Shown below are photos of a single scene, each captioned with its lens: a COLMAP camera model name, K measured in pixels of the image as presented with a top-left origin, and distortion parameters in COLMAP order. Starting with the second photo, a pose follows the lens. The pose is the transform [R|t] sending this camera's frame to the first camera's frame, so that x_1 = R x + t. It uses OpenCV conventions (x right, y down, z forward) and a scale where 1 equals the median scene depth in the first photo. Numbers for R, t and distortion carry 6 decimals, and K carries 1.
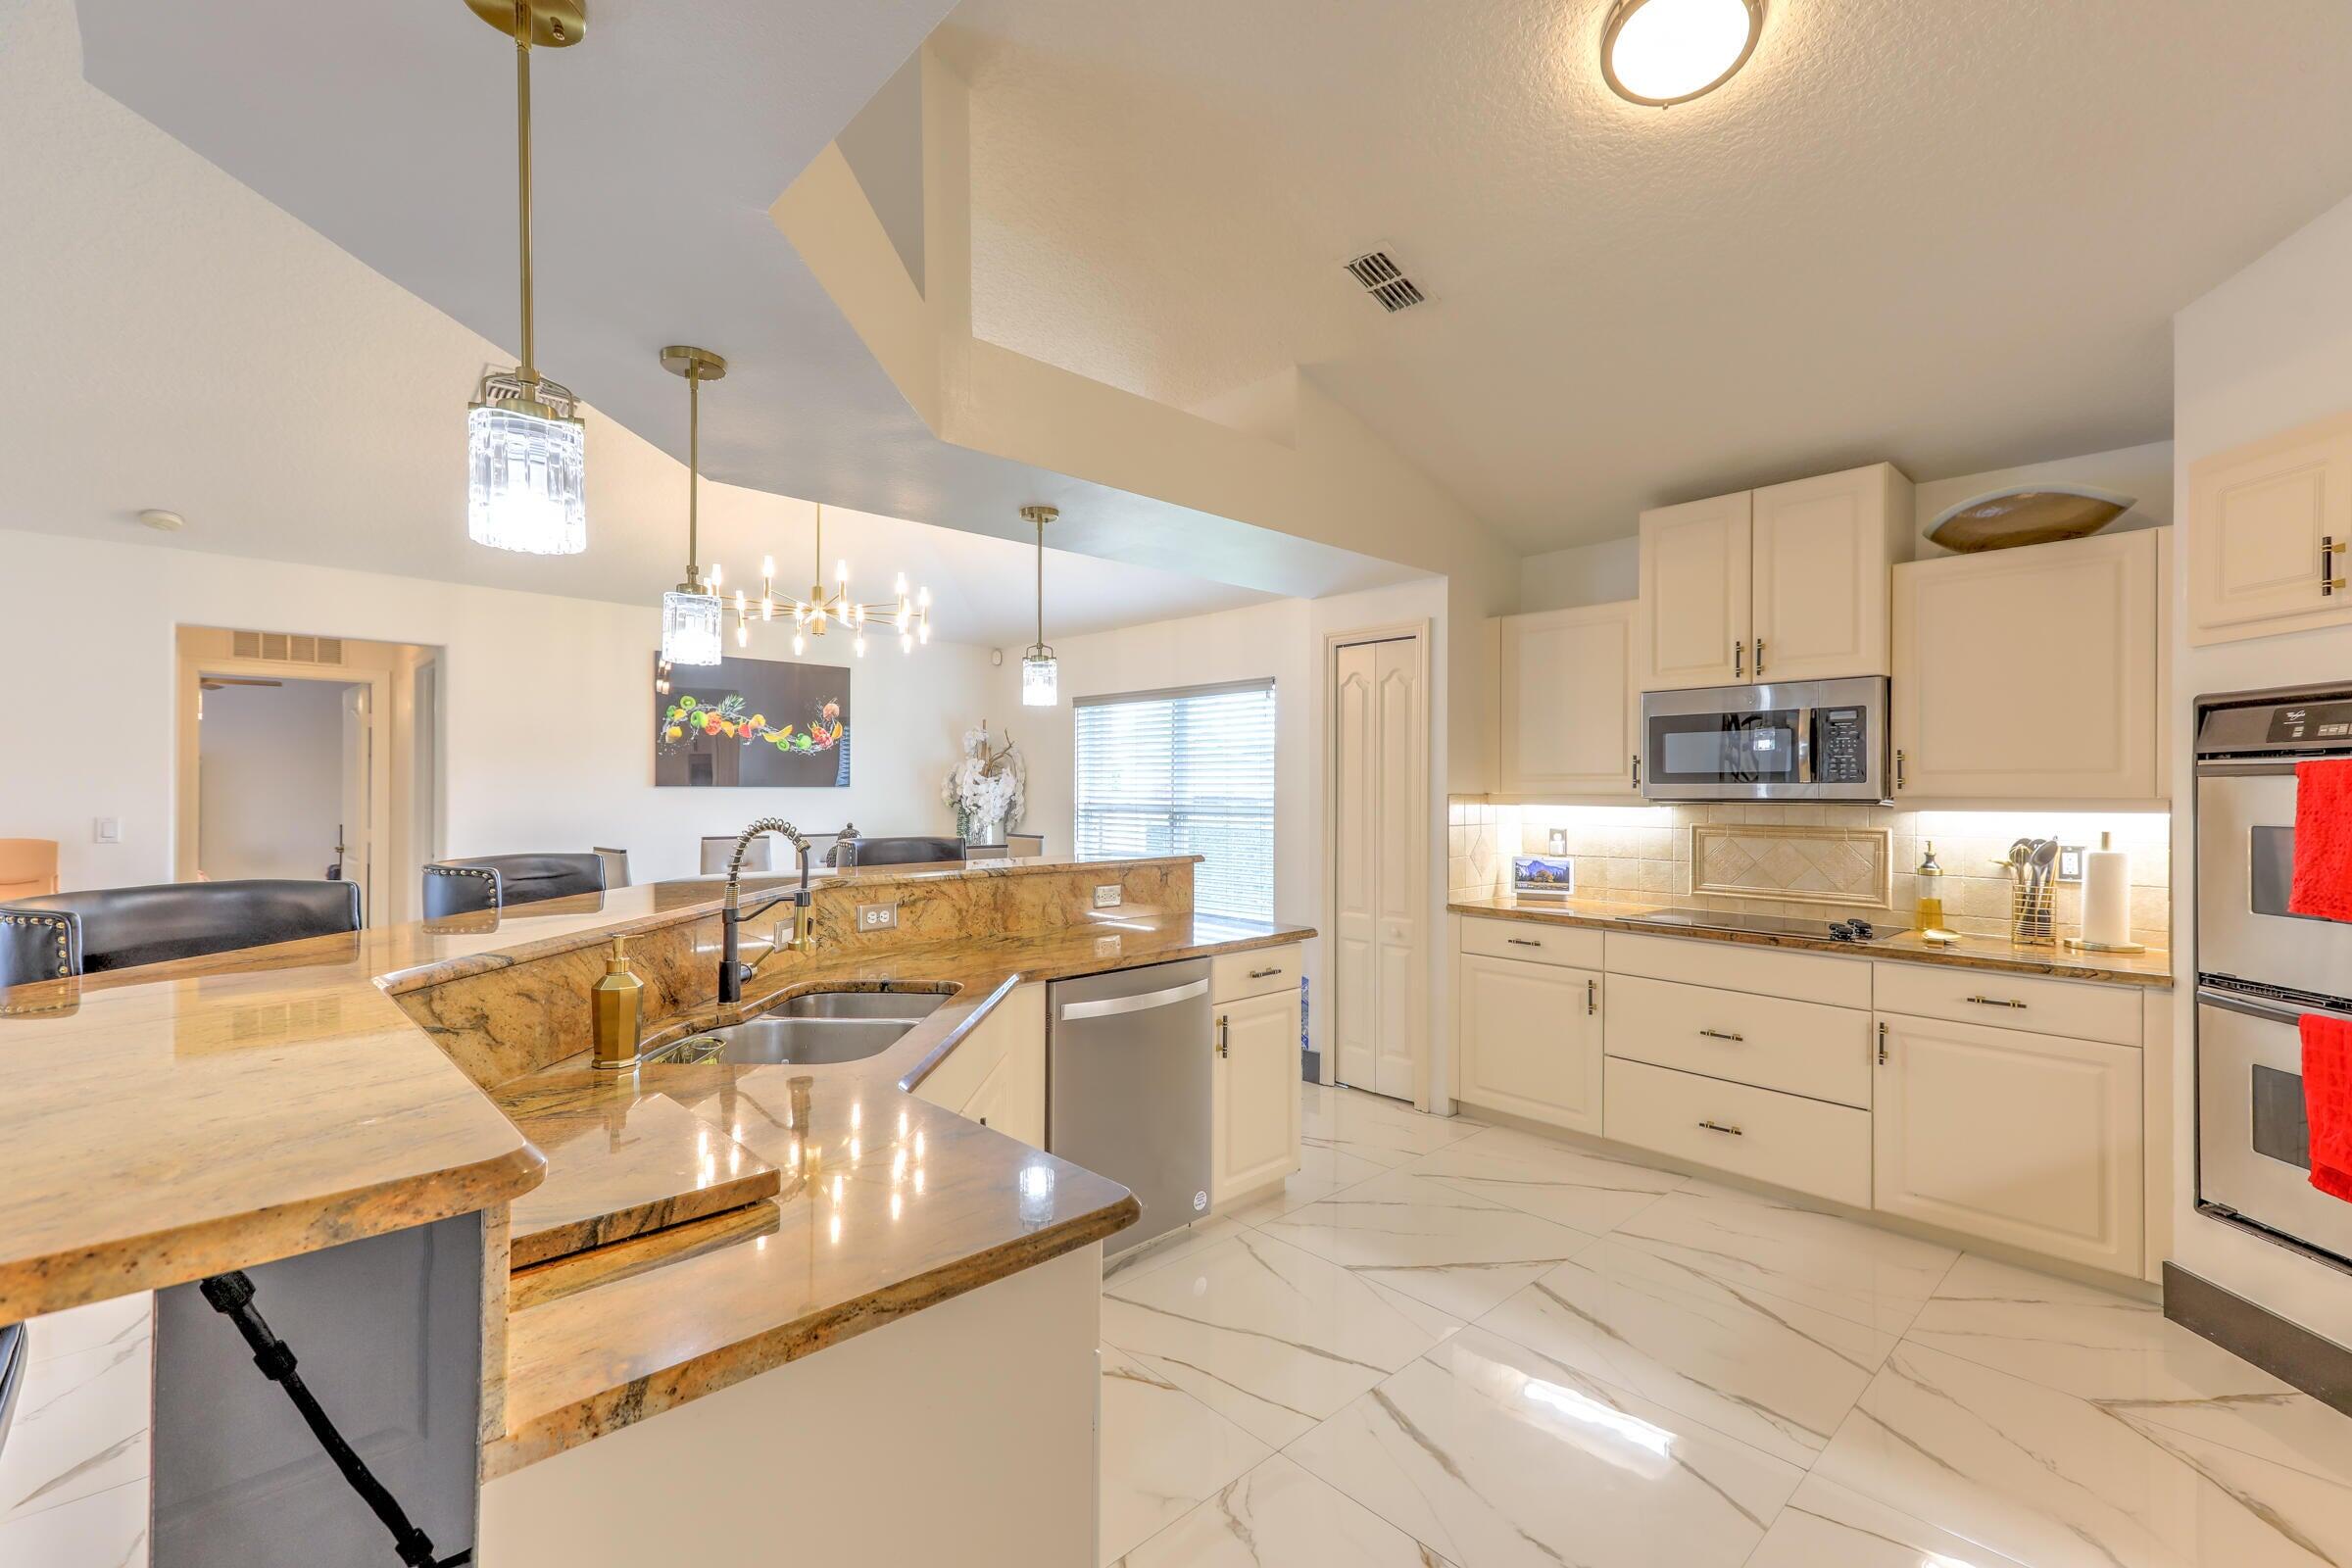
lens RADIAL K [[1020.5, 0, 1176.0], [0, 1020.5, 784.0], [0, 0, 1]] dist [0.026173, -0.000608]
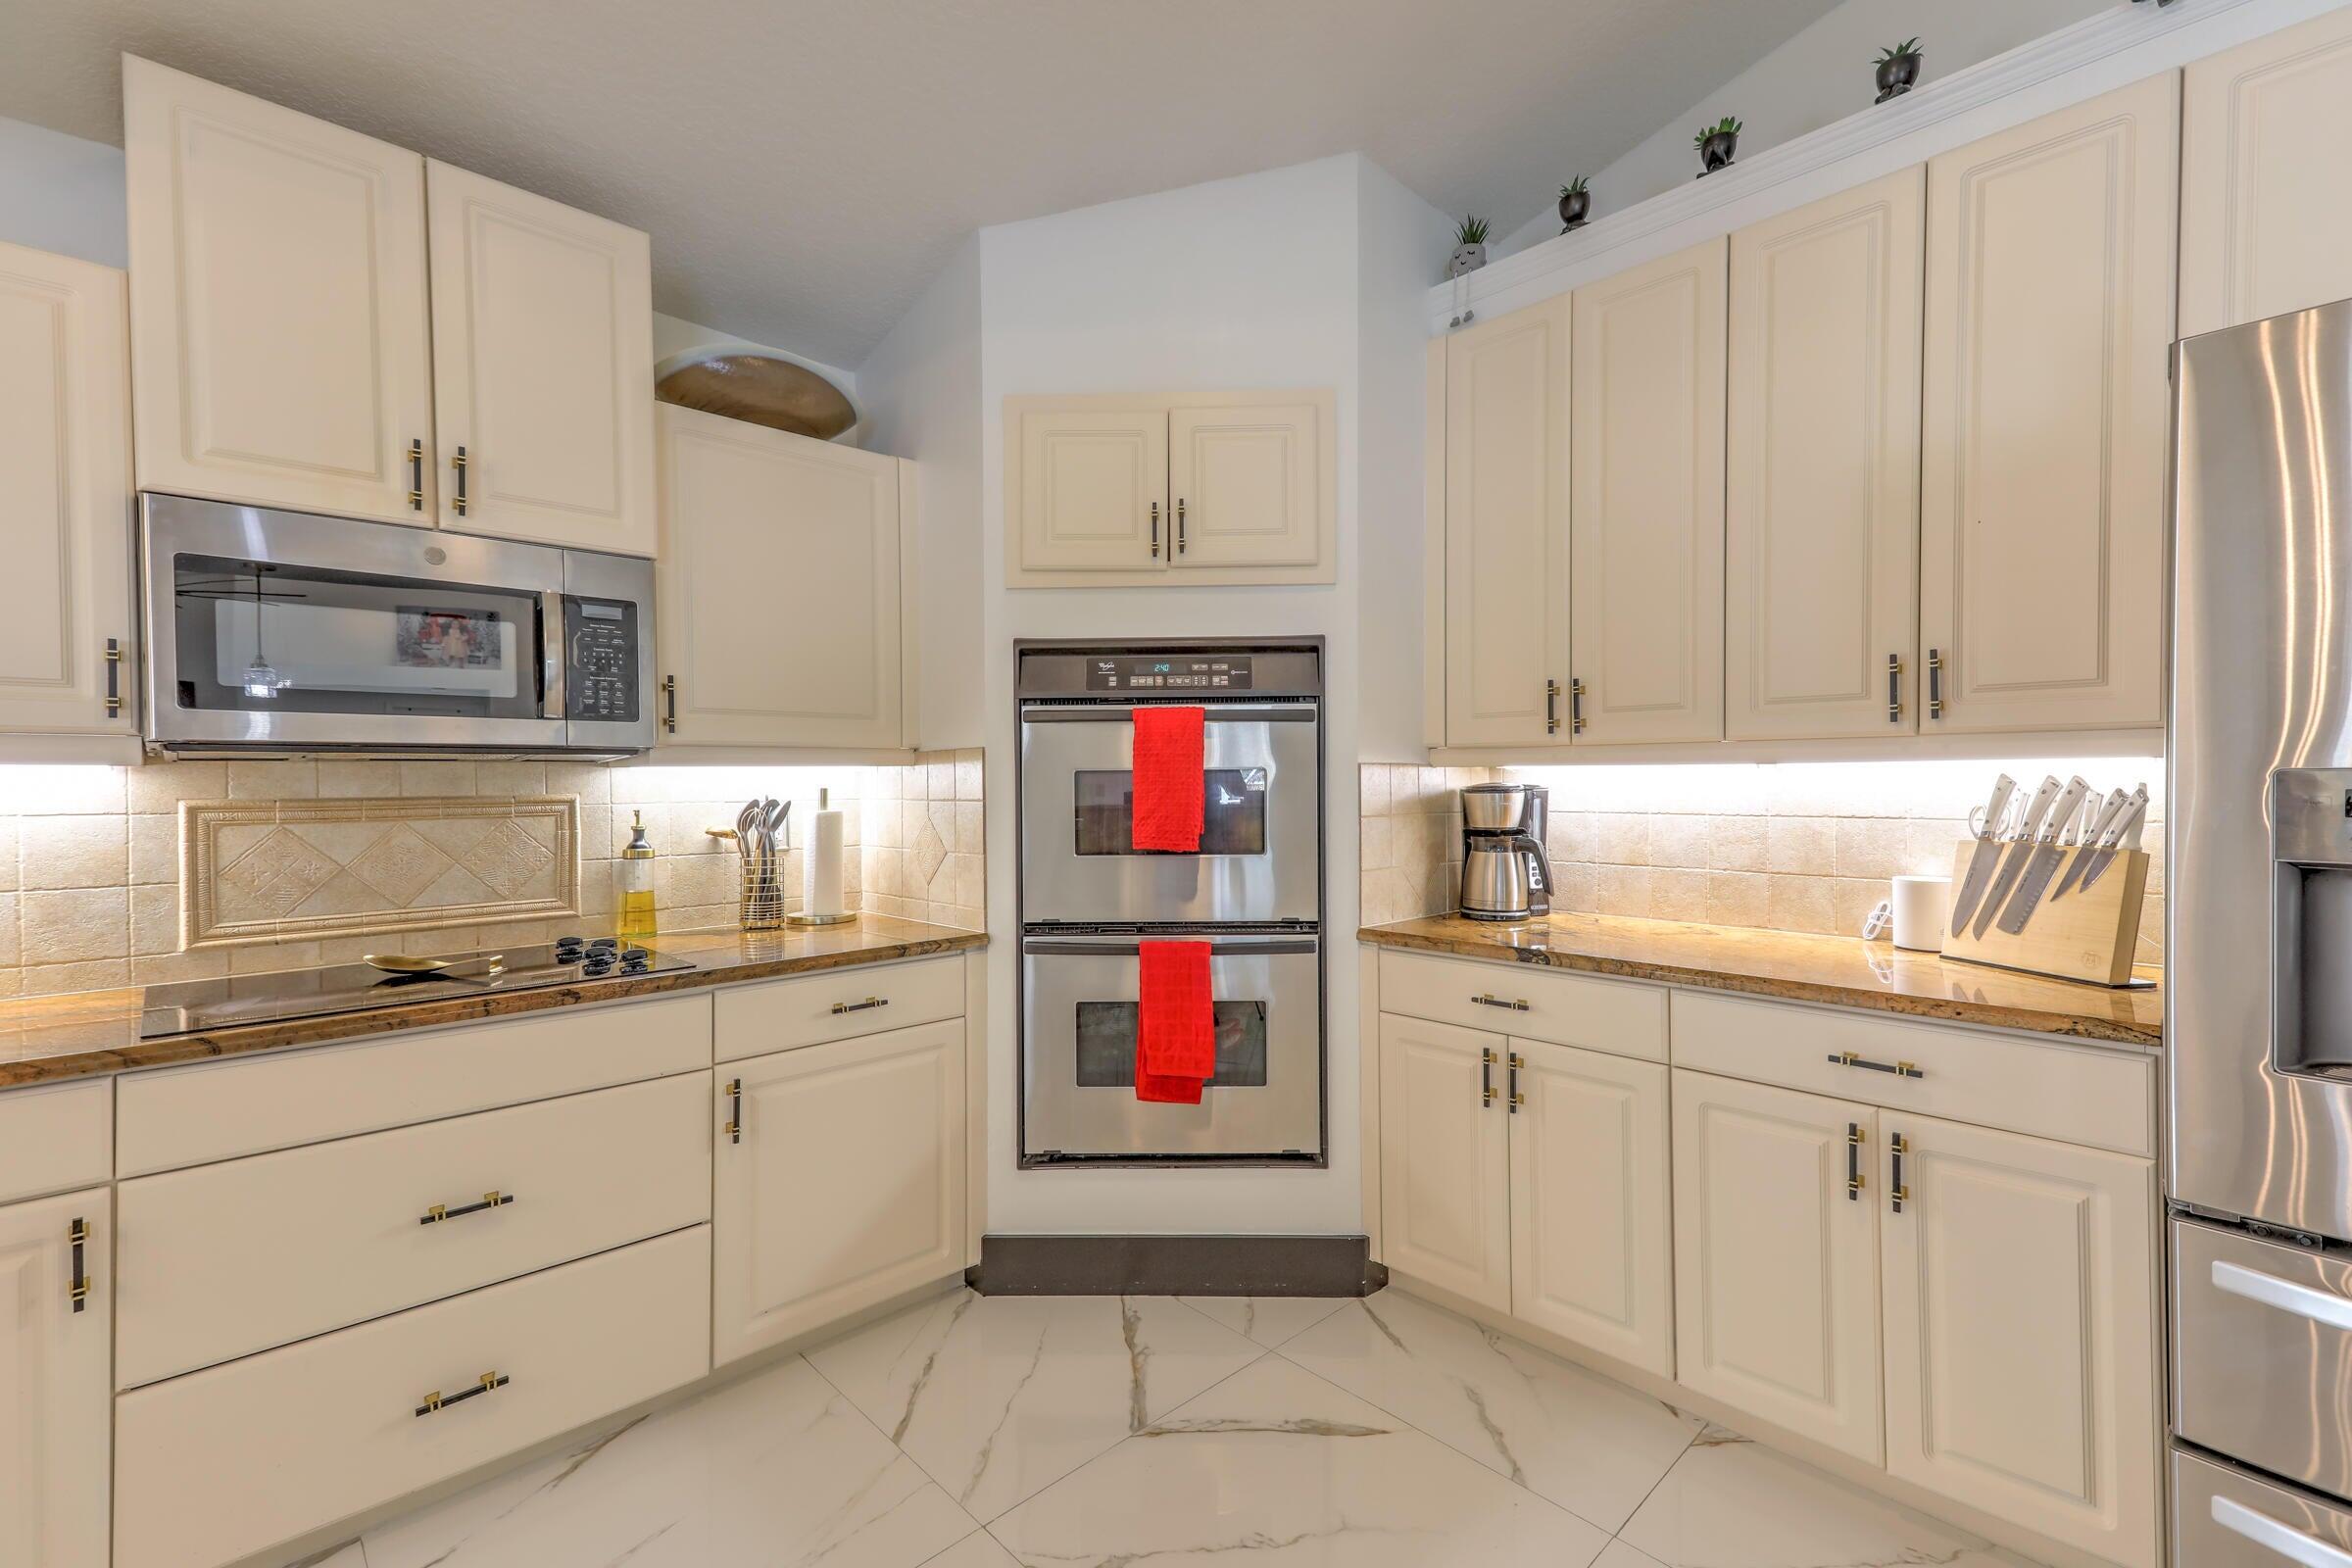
lens RADIAL K [[1020.5, 0, 1176.0], [0, 1020.5, 784.0], [0, 0, 1]] dist [0.026173, -0.000608]
pose [[-0.011973, -0.011238, 0.999865, 0.019130], [-0.000563, 0.999937, 0.011232, 0.030866], [-0.999928, -0.000428, -0.011979, 0.679043]]
